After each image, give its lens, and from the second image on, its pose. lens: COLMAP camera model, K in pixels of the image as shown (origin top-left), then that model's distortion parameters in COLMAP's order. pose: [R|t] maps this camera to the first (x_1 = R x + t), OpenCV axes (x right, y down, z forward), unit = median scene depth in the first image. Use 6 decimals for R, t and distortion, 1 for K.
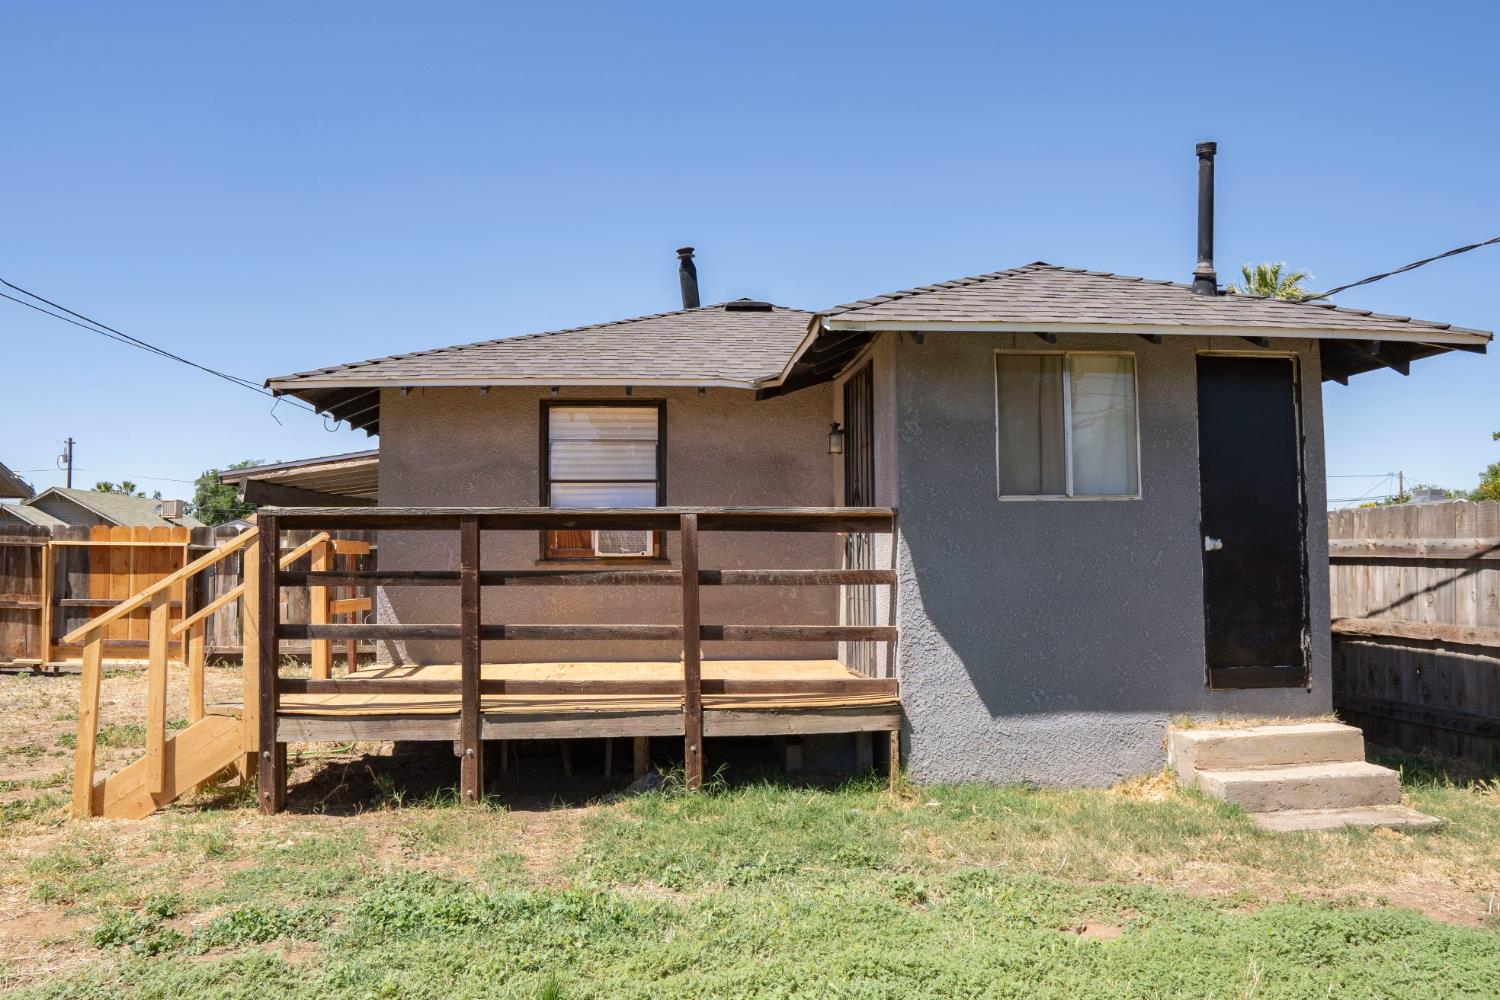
lens RADIAL K [[1055.8, 0, 745.6], [0, 1055.8, 493.5], [0, 0, 1]] dist [-0.114399, 0.073955]
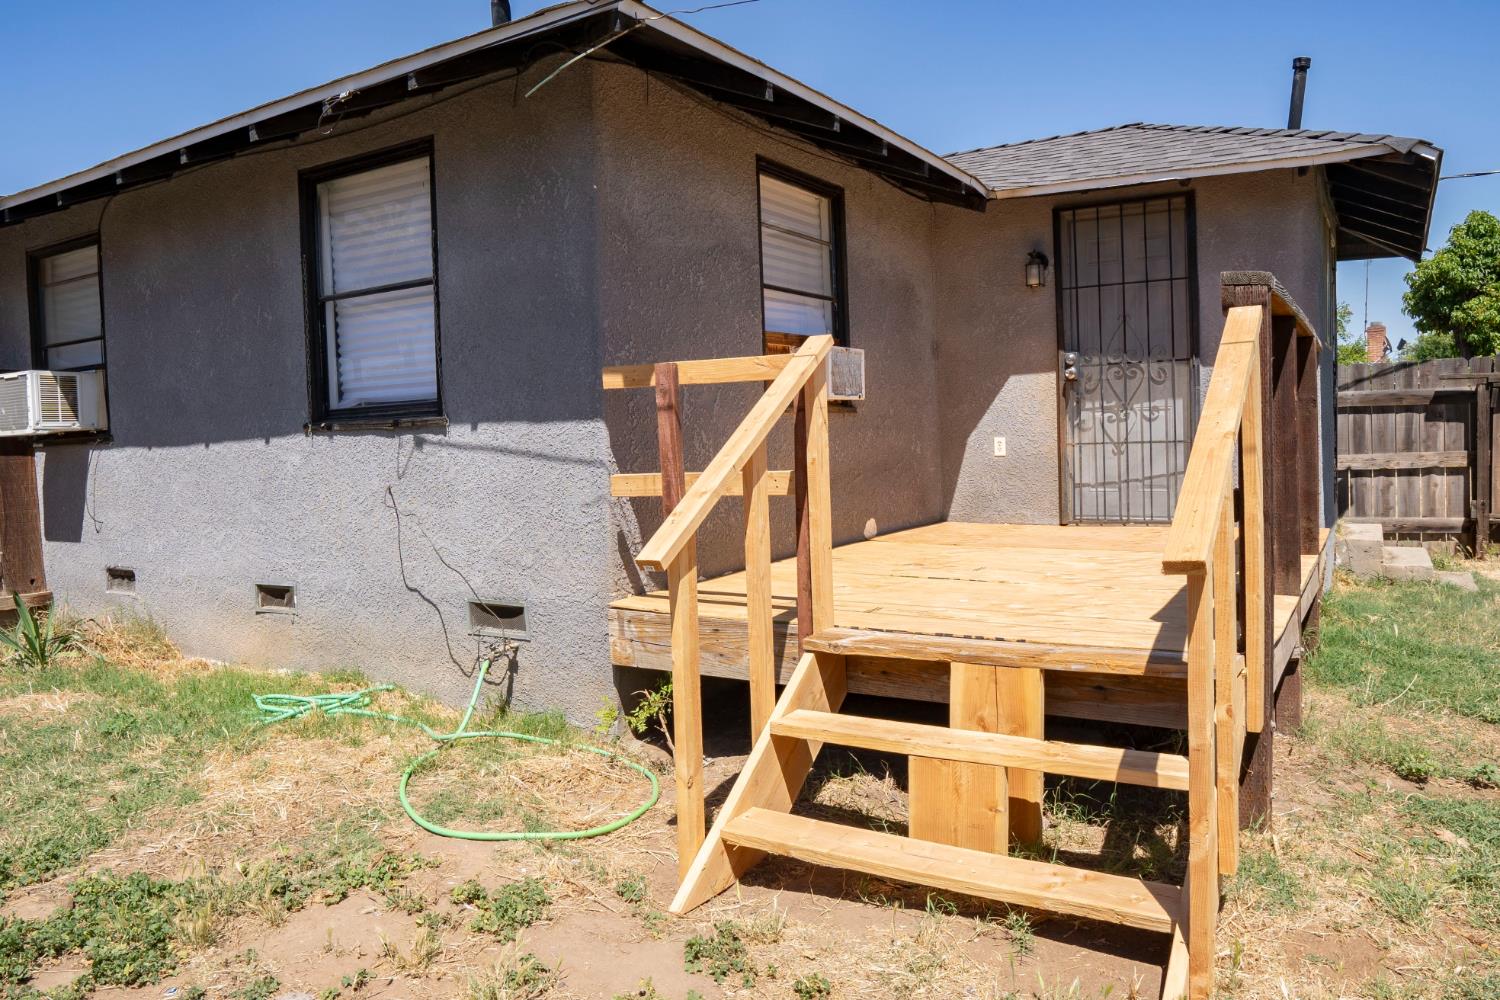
lens RADIAL K [[1045.5, 0, 738.0], [0, 1045.5, 496.7], [0, 0, 1]] dist [-0.106444, 0.068073]
pose [[0.593802, -0.061381, 0.802266, -0.977440], [-0.023588, 0.995329, 0.093611, 0.080070], [-0.804265, -0.074510, 0.589581, 0.850191]]
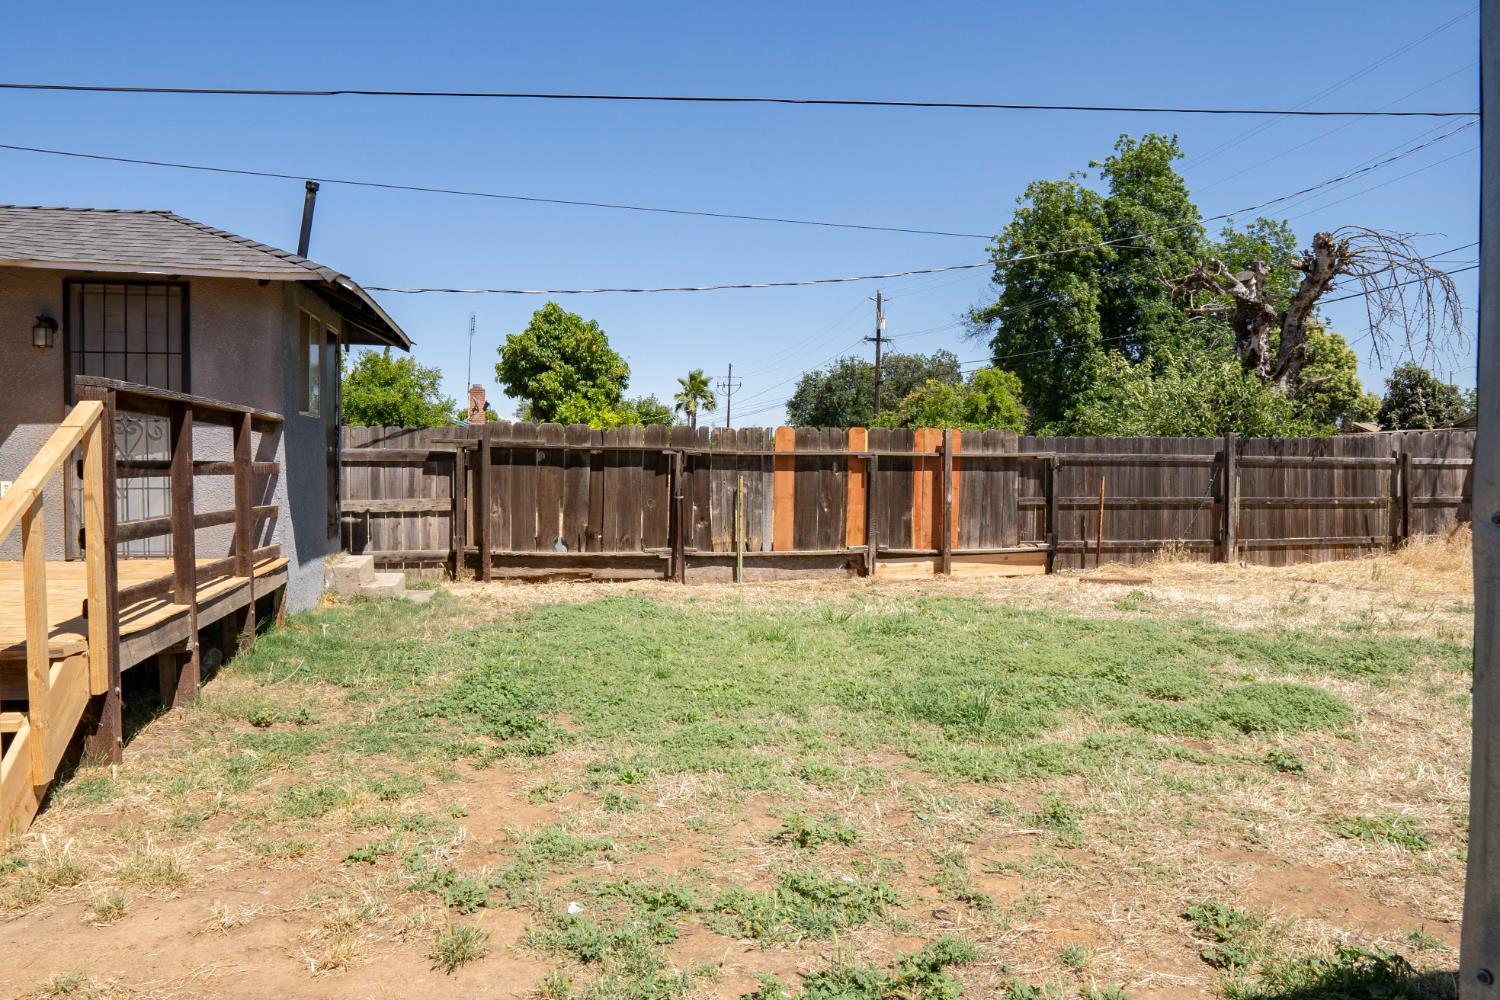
lens RADIAL K [[1055.8, 0, 745.6], [0, 1055.8, 493.5], [0, 0, 1]] dist [-0.114399, 0.073955]
pose [[-0.134044, -0.022416, 0.990722, -1.206248], [-0.069457, 0.997498, 0.013172, 0.052135], [-0.988538, -0.067047, -0.135266, 0.583753]]
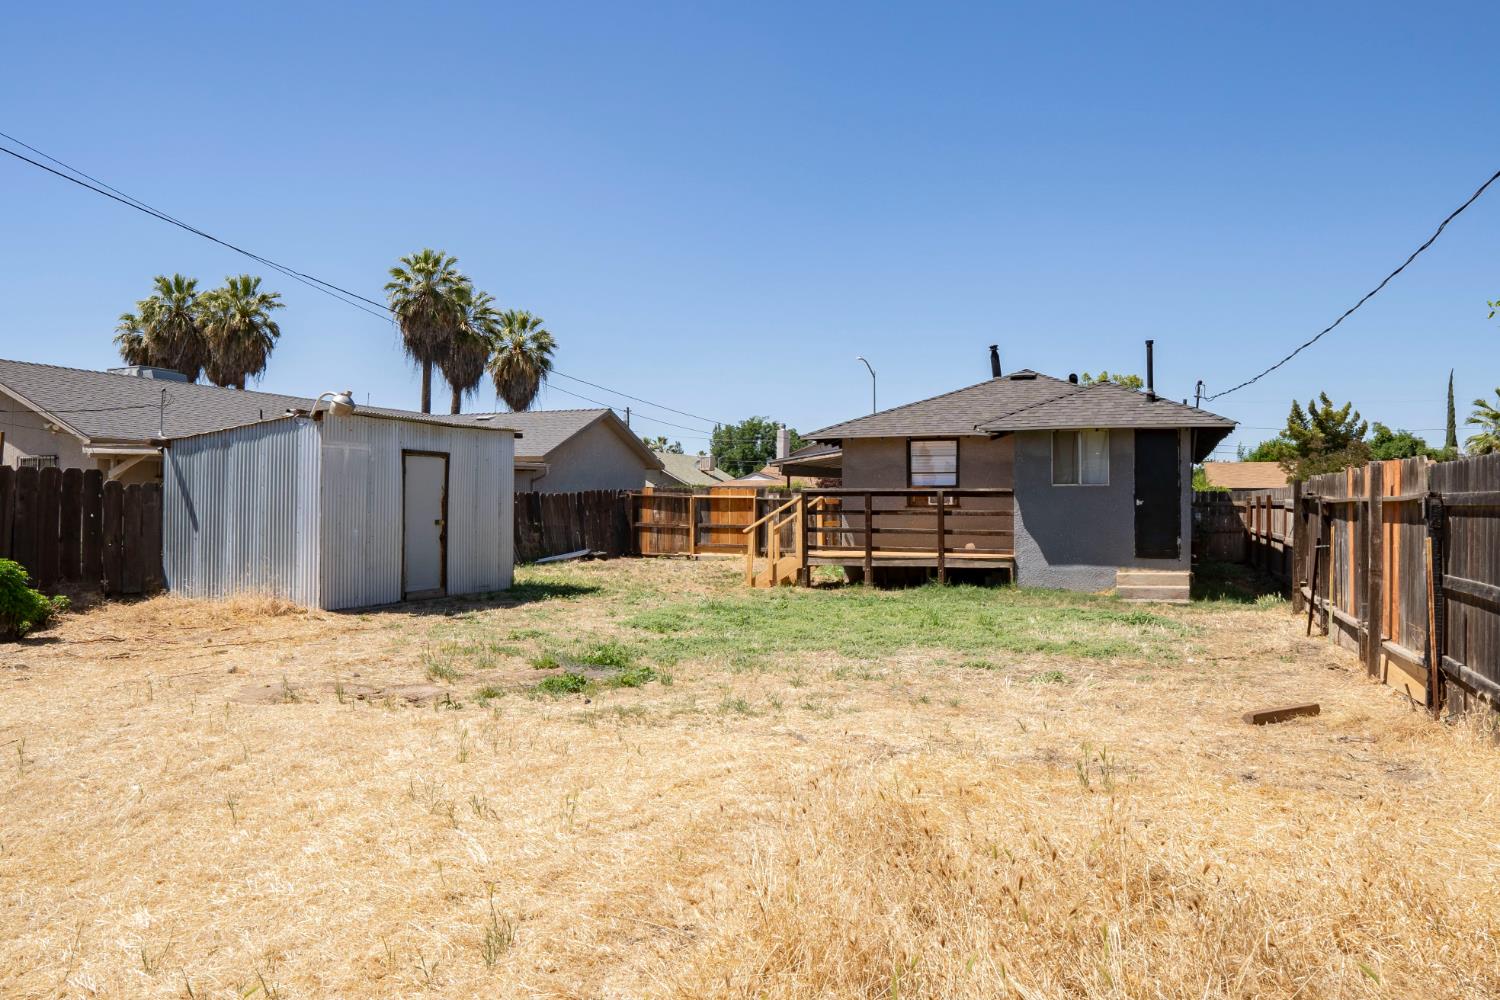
lens RADIAL K [[1045.5, 0, 738.0], [0, 1045.5, 496.7], [0, 0, 1]] dist [-0.106444, 0.068073]
pose [[0.894559, 0.003263, -0.446938, 0.704900], [0.022807, 0.998337, 0.052938, -0.124787], [0.446368, -0.057549, 0.892997, -1.746884]]
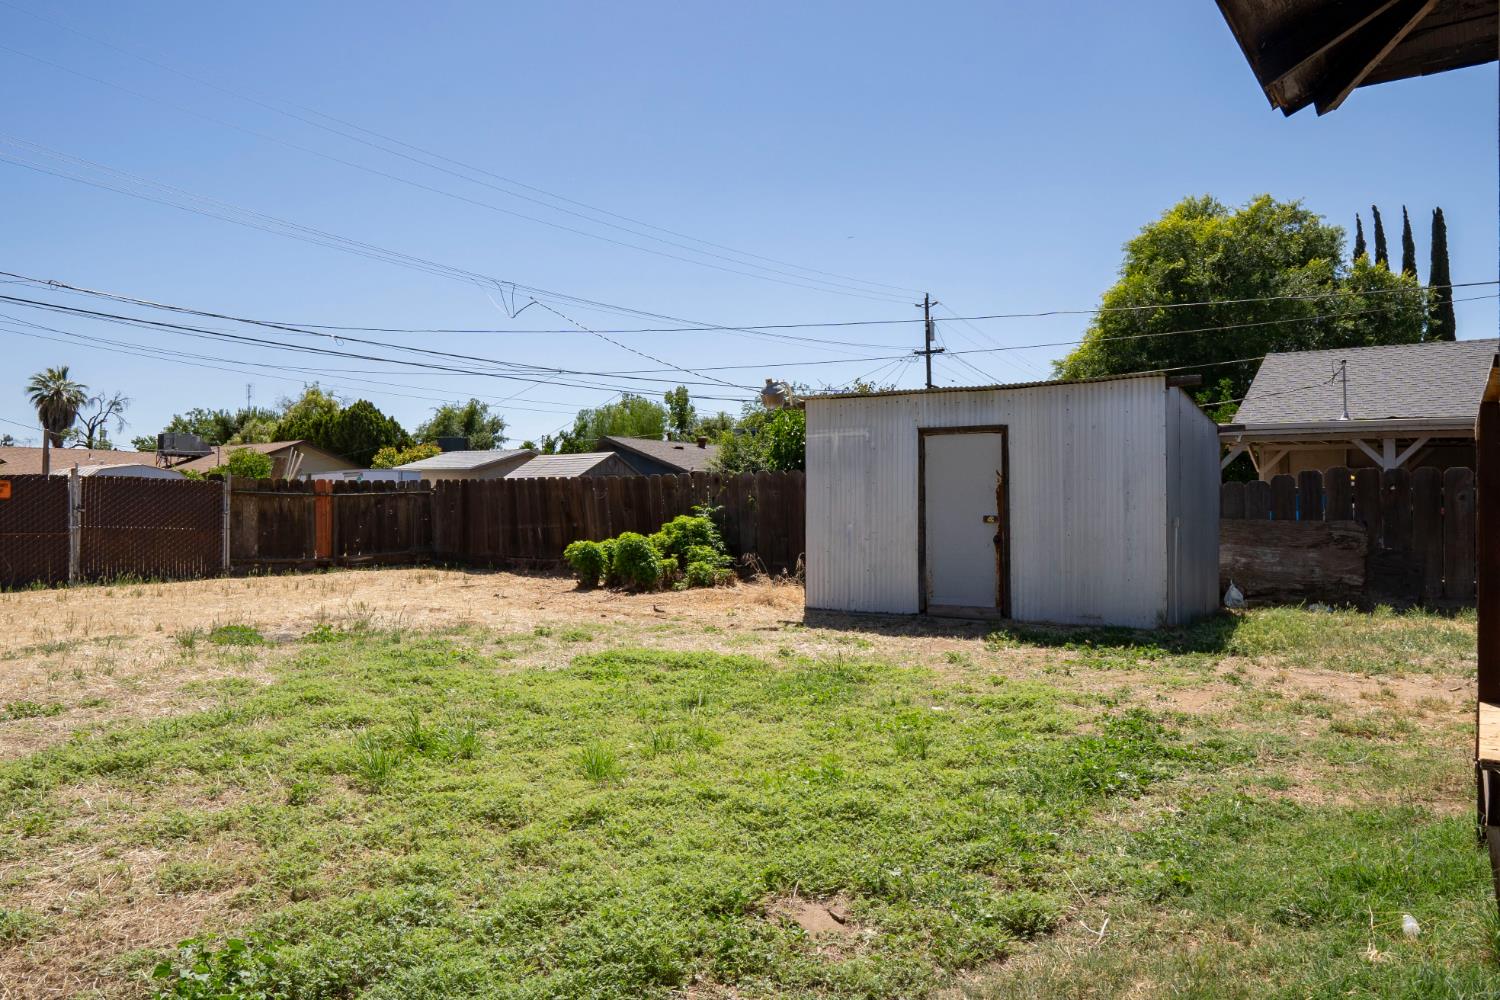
lens RADIAL K [[1045.5, 0, 738.0], [0, 1045.5, 496.7], [0, 0, 1]] dist [-0.106444, 0.068073]
pose [[-0.632417, -0.004240, -0.774616, 0.688561], [0.052899, 0.997414, -0.048648, 0.079566], [0.772820, -0.071742, -0.630557, 0.998508]]
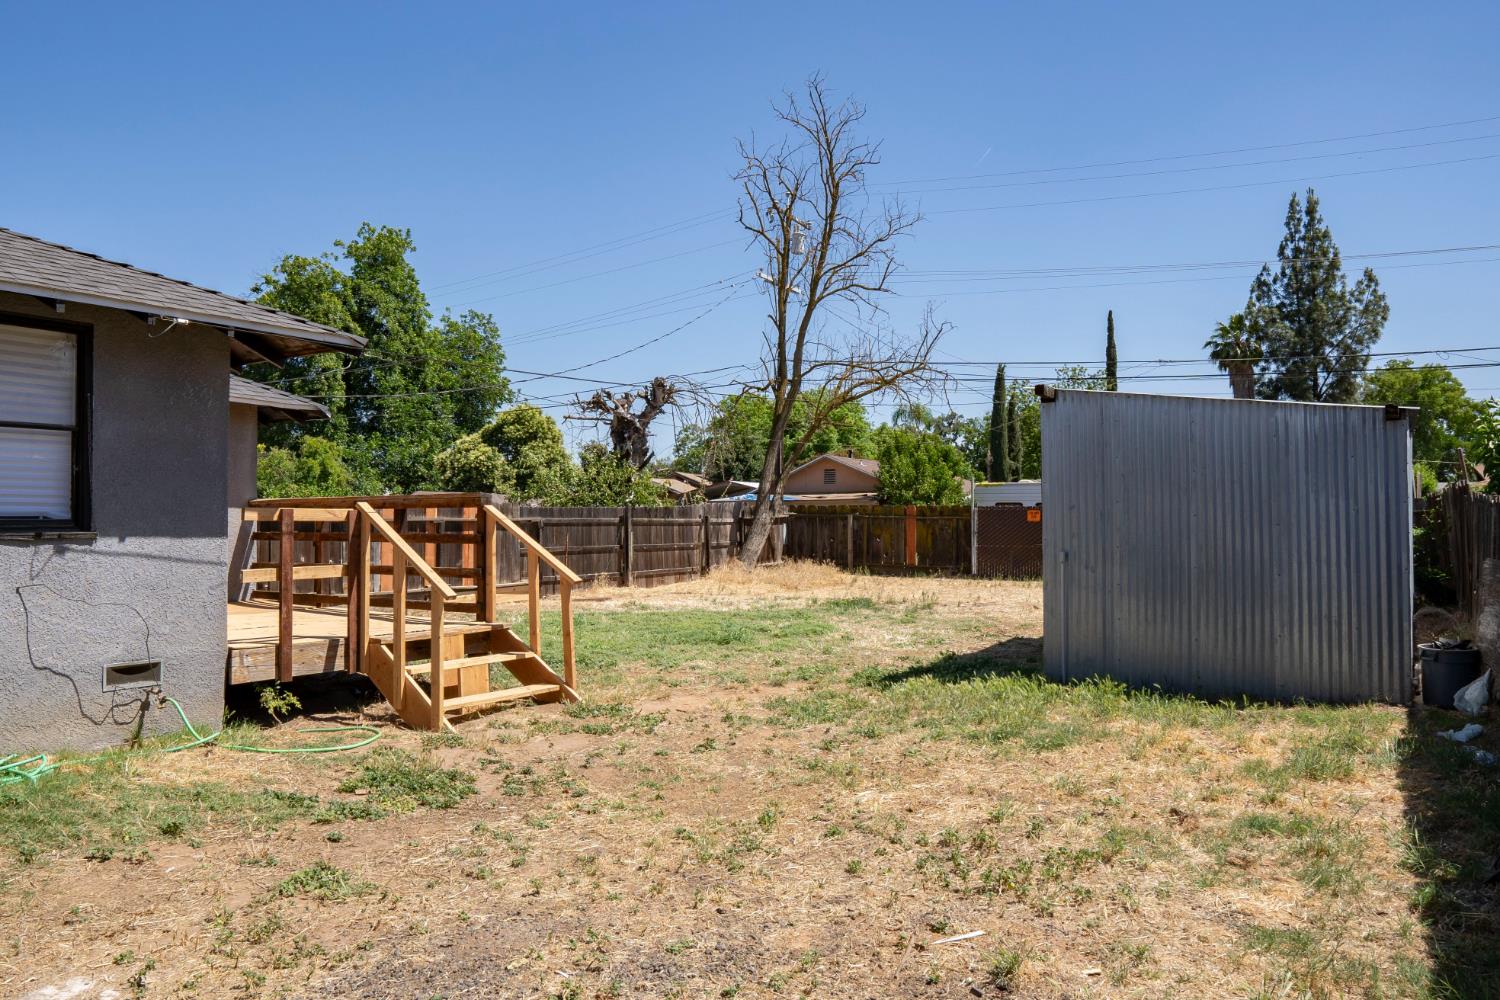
lens RADIAL K [[1062.9, 0, 757.0], [0, 1062.9, 497.6], [0, 0, 1]] dist [-0.104329, 0.072999]
pose [[-0.805271, 0.019692, 0.592579, -1.648547], [-0.032347, 0.996501, -0.077072, 0.122925], [-0.592023, -0.081232, -0.801817, 1.941831]]
